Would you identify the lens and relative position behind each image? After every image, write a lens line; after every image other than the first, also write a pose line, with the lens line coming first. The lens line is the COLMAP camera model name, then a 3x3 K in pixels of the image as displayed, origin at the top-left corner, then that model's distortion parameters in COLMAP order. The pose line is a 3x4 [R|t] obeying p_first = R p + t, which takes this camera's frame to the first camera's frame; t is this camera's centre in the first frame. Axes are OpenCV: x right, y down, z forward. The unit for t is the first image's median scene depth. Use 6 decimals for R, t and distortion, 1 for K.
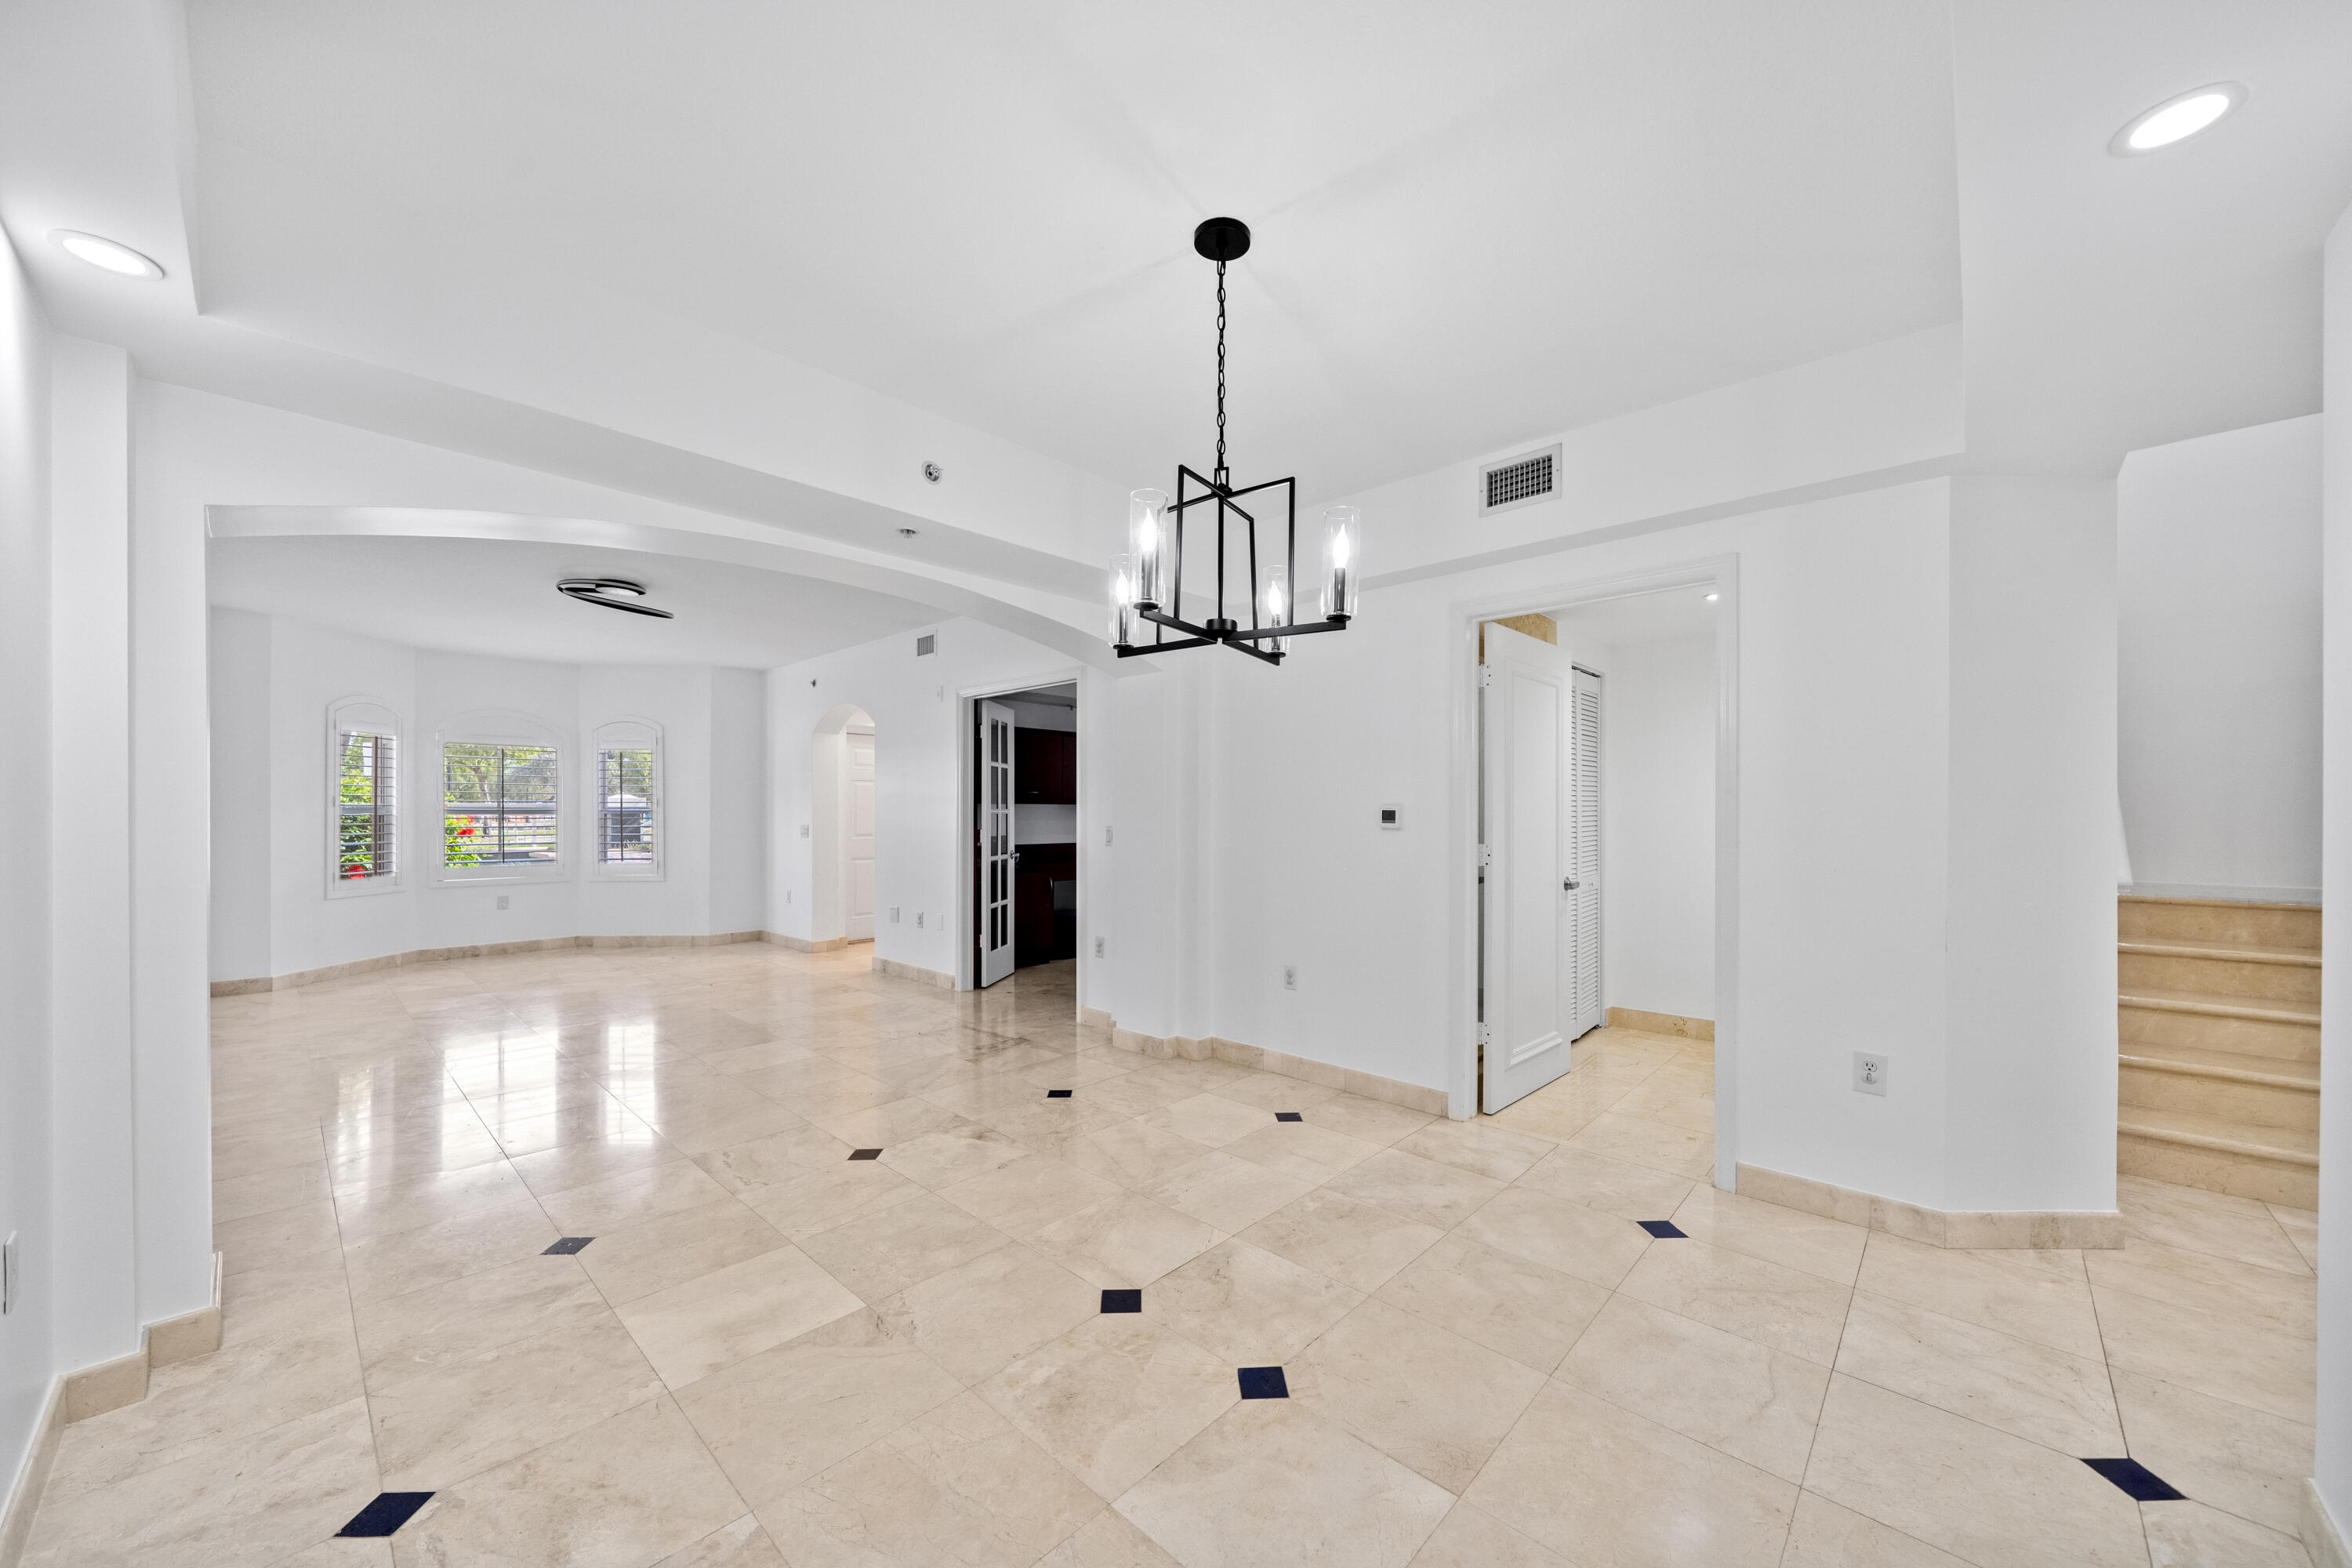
lens RADIAL K [[862.2, 0, 1184.5], [0, 862.2, 805.9], [0, 0, 1]] dist [-0.000922, 0.000205]
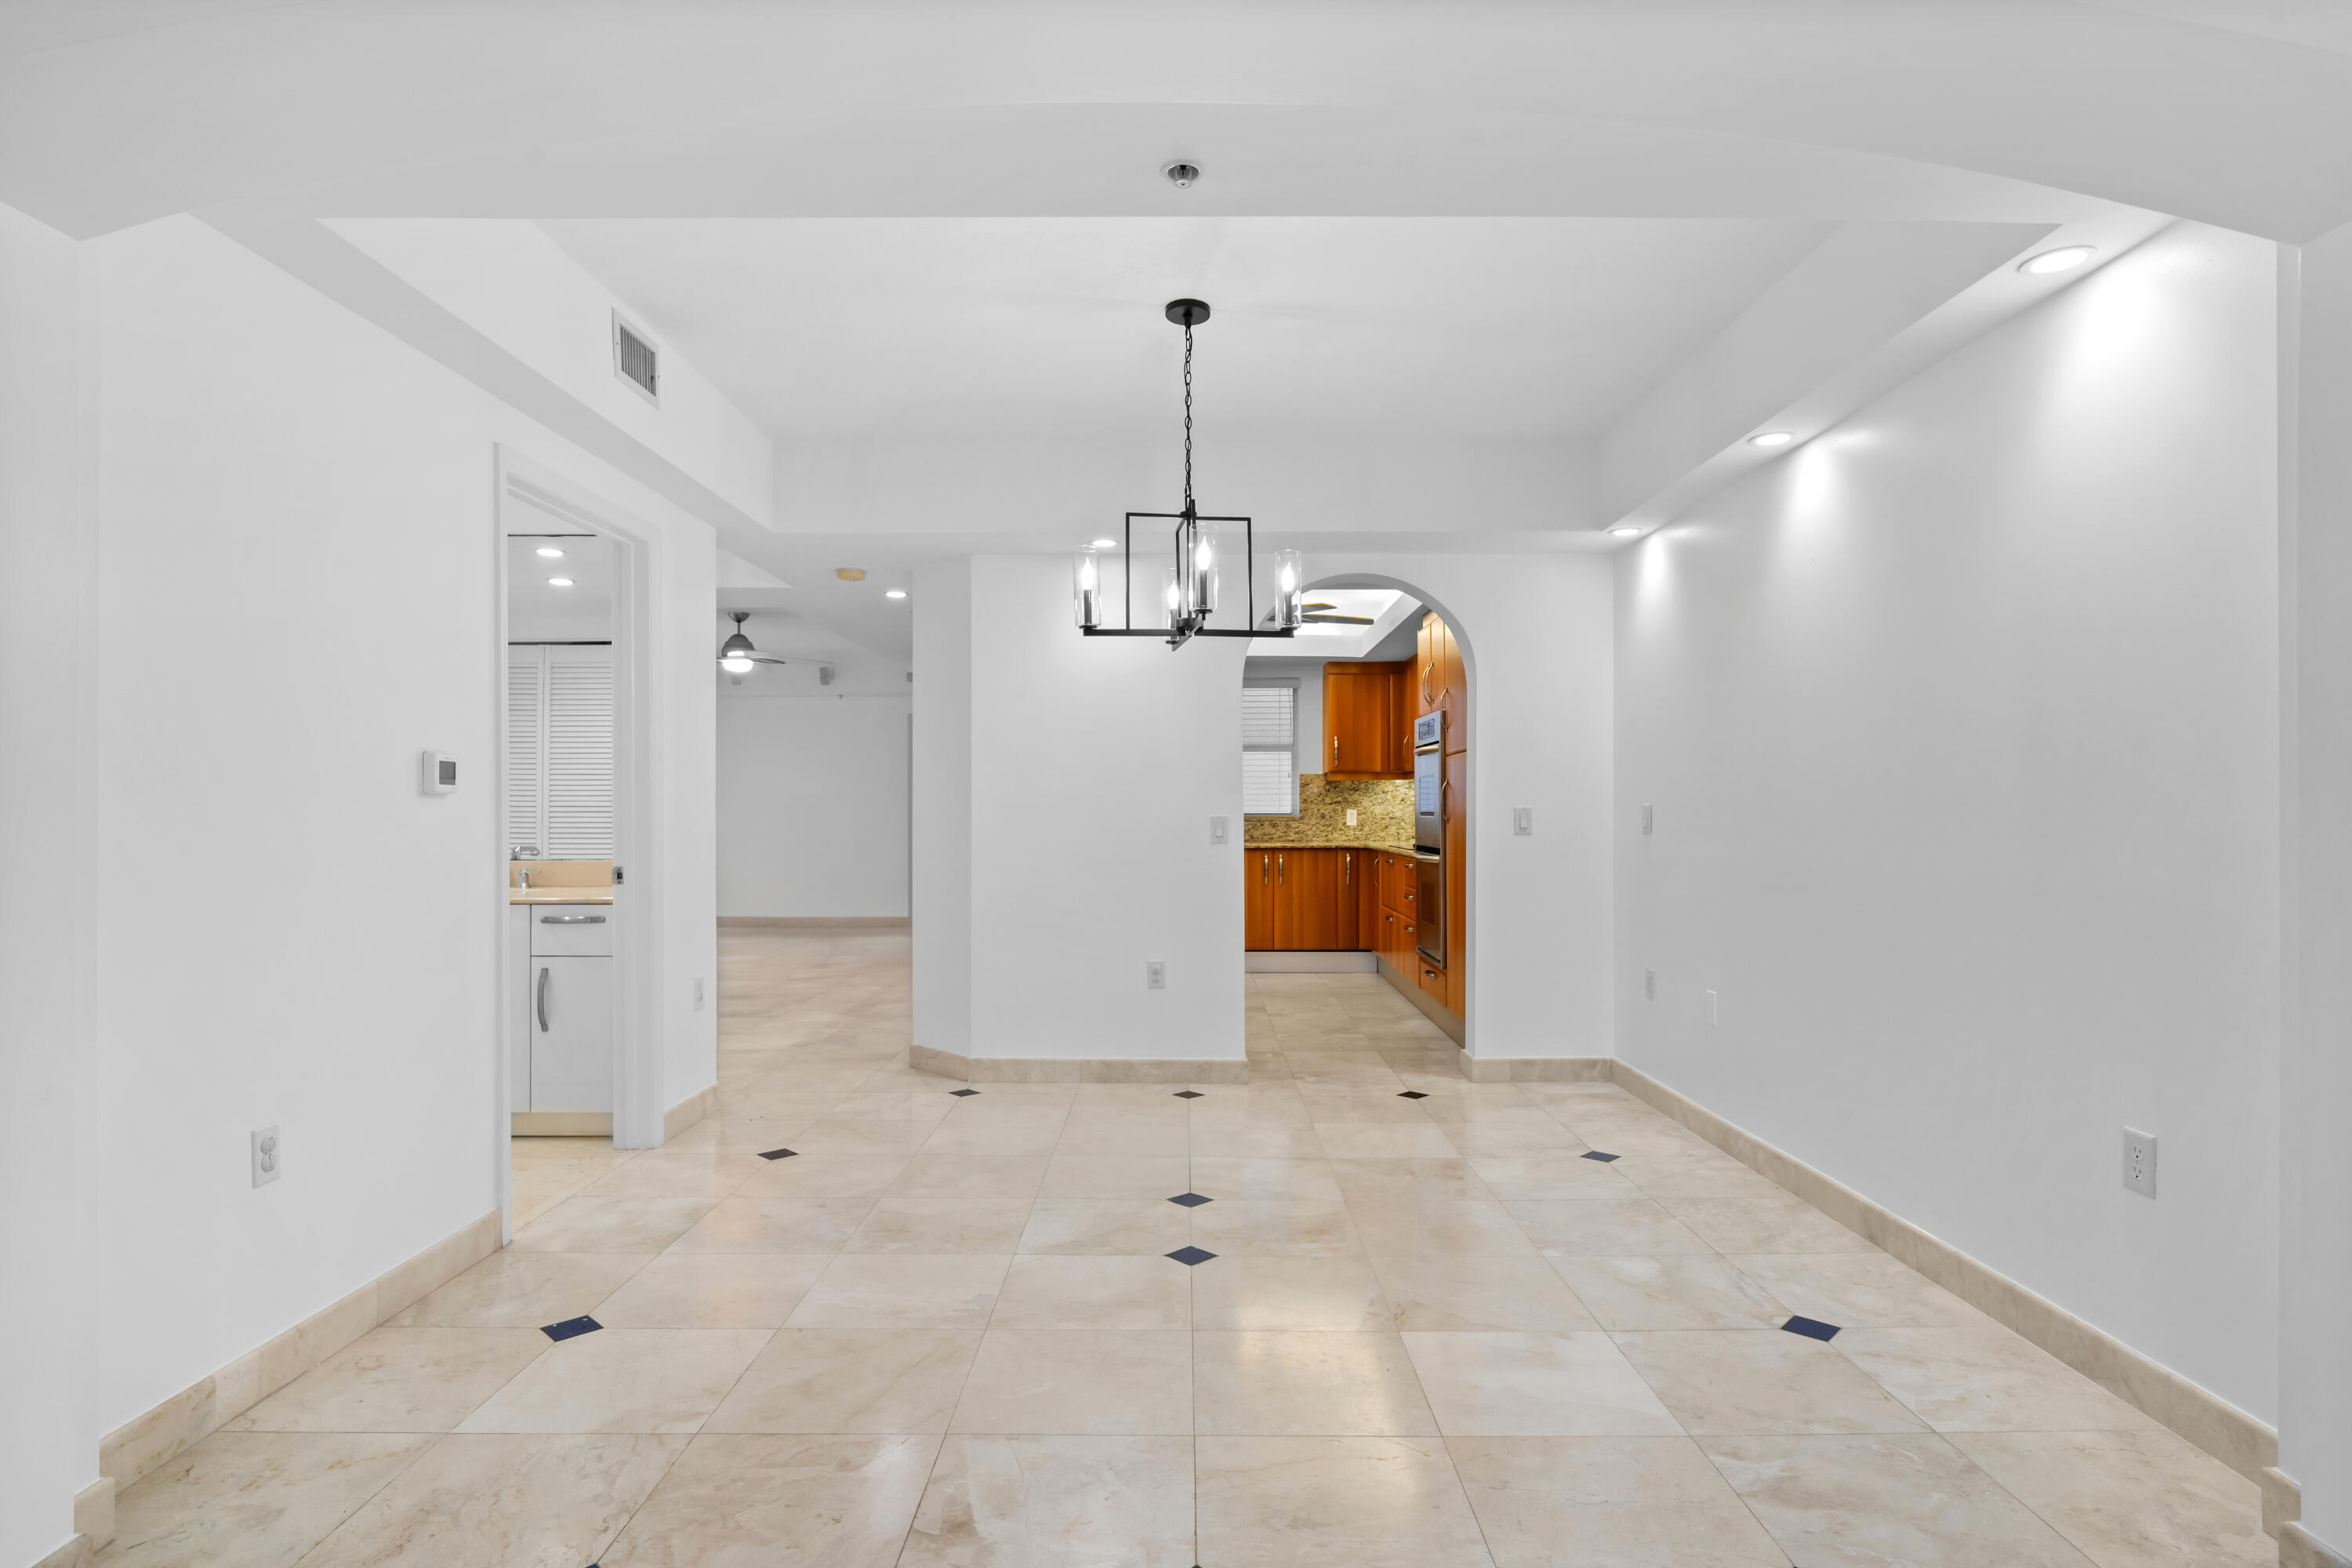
lens RADIAL K [[1215.1, 0, 1176.0], [0, 1215.1, 784.0], [0, 0, 1]] dist [-0.002576, -0.000252]
pose [[-0.675847, 0.015142, 0.736887, -0.976263], [-0.004251, 0.999692, -0.024441, 0.054644], [-0.737030, -0.019651, -0.675574, 1.739551]]
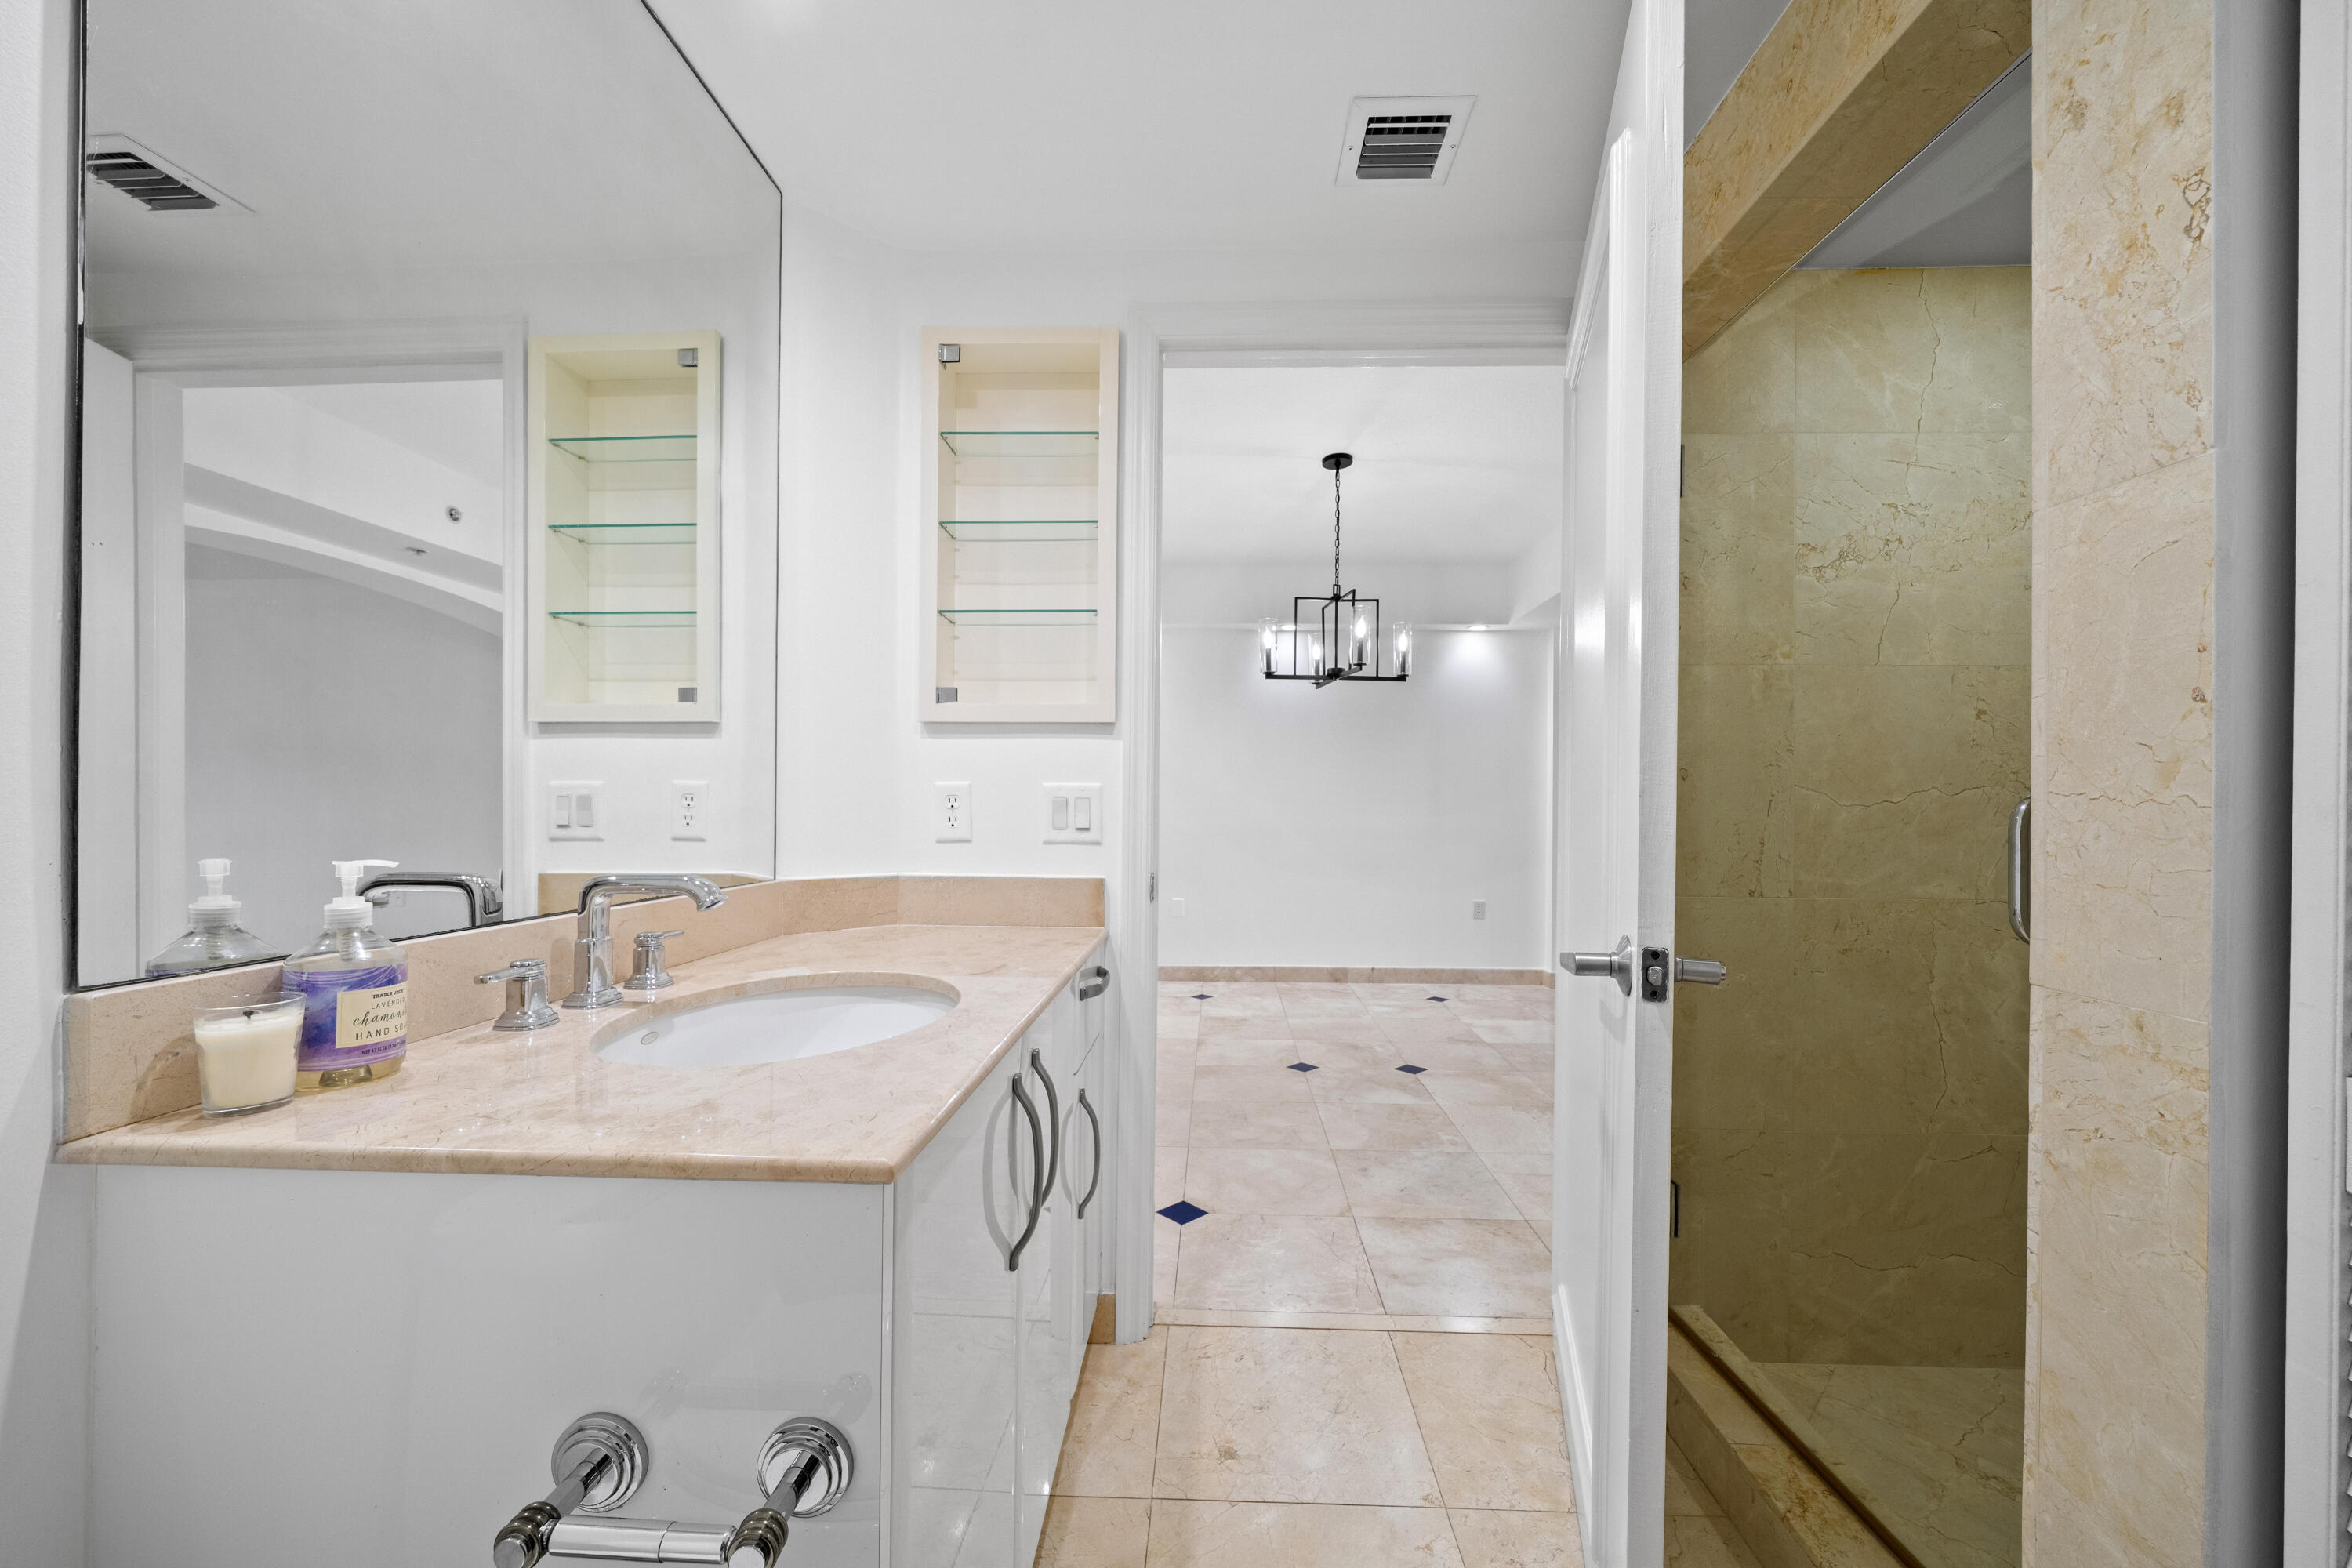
lens RADIAL K [[862.2, 0, 1184.5], [0, 862.2, 805.9], [0, 0, 1]] dist [-0.000922, 0.000205]
pose [[-0.759894, -0.011186, -0.649951, 1.179520], [-0.006572, 0.999933, -0.009526, 0.077041], [0.650014, -0.002967, -0.759917, 1.741662]]
